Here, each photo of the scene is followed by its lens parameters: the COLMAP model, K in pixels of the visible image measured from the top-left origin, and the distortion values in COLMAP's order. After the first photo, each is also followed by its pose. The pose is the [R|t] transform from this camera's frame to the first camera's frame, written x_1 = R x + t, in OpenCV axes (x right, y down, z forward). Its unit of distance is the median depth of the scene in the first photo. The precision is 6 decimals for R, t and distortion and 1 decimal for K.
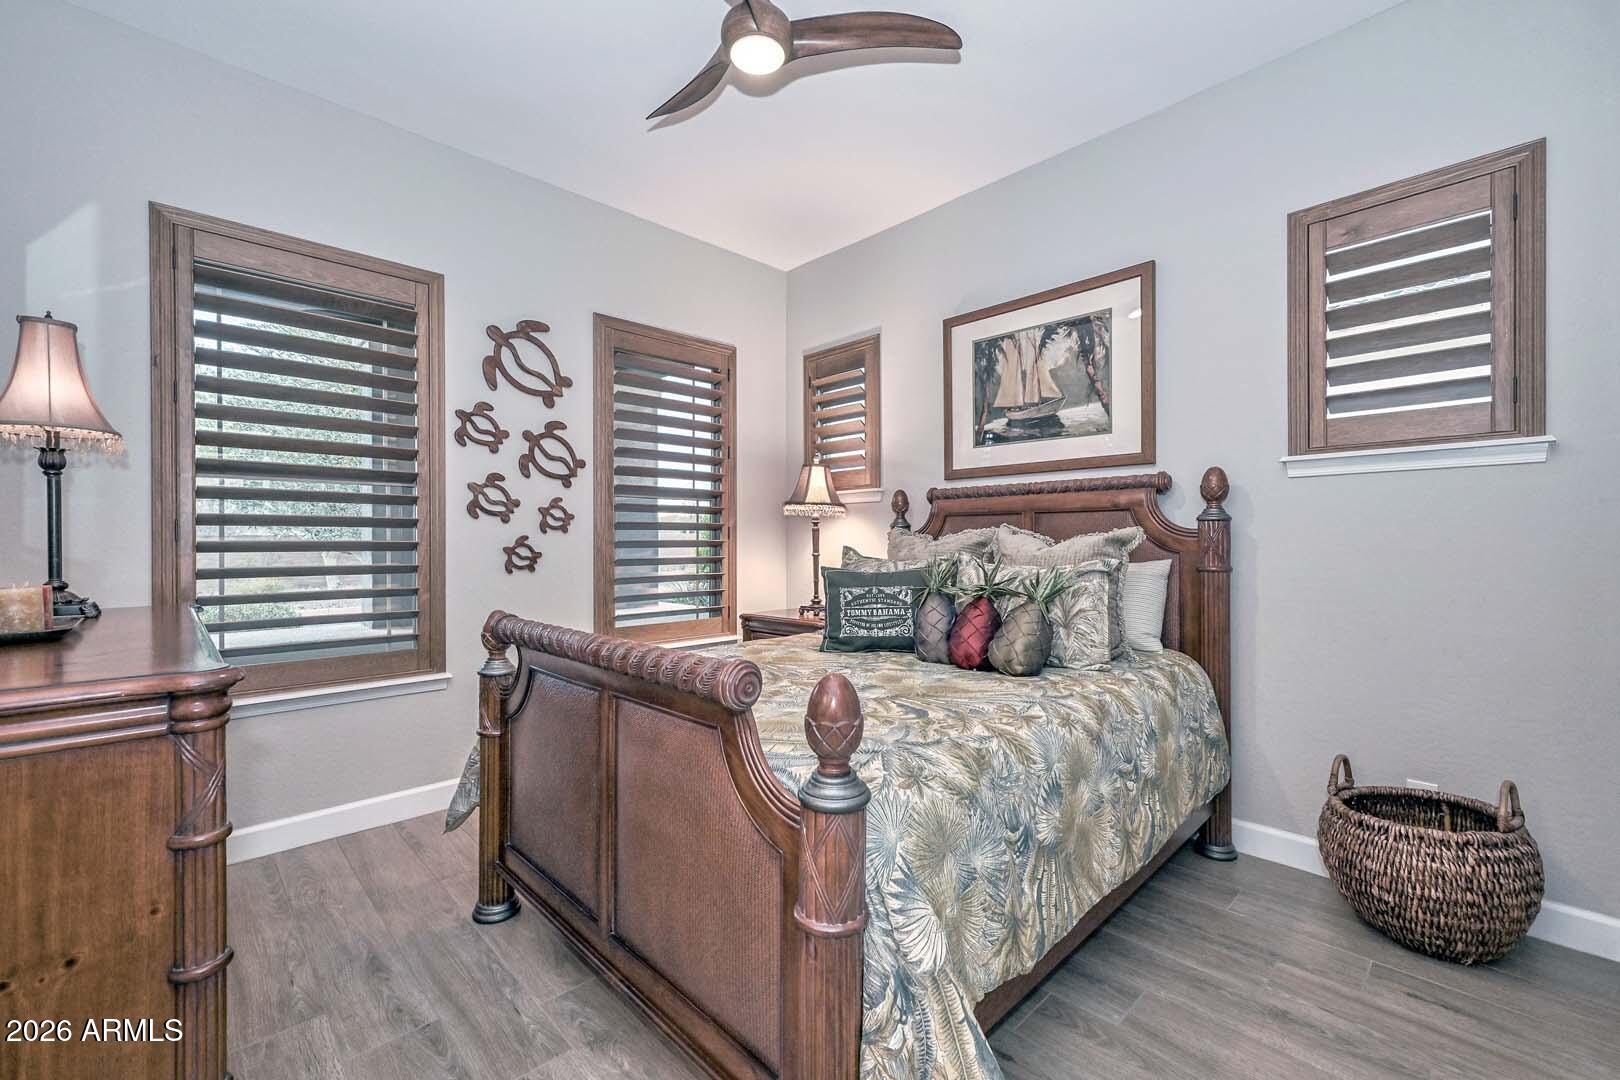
lens RADIAL K [[673.4, 0, 808.2], [0, 673.4, 541.1], [0, 0, 1]] dist [0.001022, 0.000481]
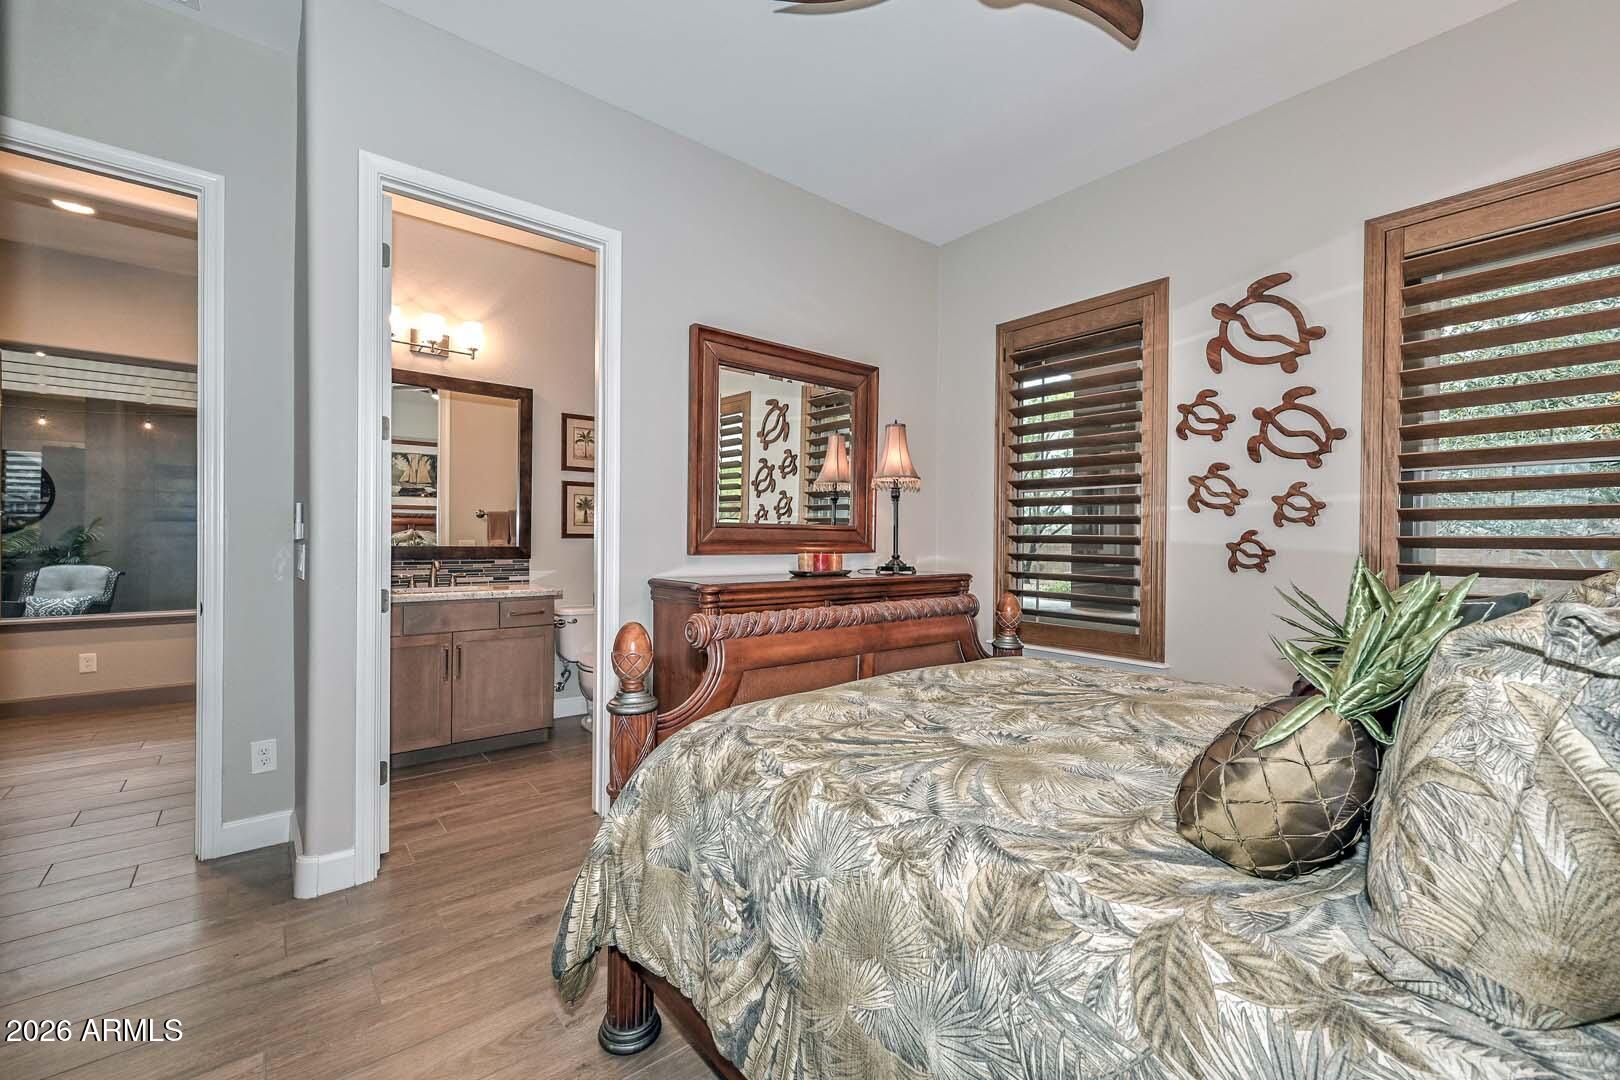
lens RADIAL K [[673.4, 0, 812.3], [0, 673.4, 540.1], [0, 0, 1]] dist [0.001022, 0.000481]
pose [[-0.079699, 0.007079, -0.996794, 0.503258], [-0.006024, 0.999953, 0.007583, 0.001888], [0.996801, 0.006610, -0.079653, 0.518745]]
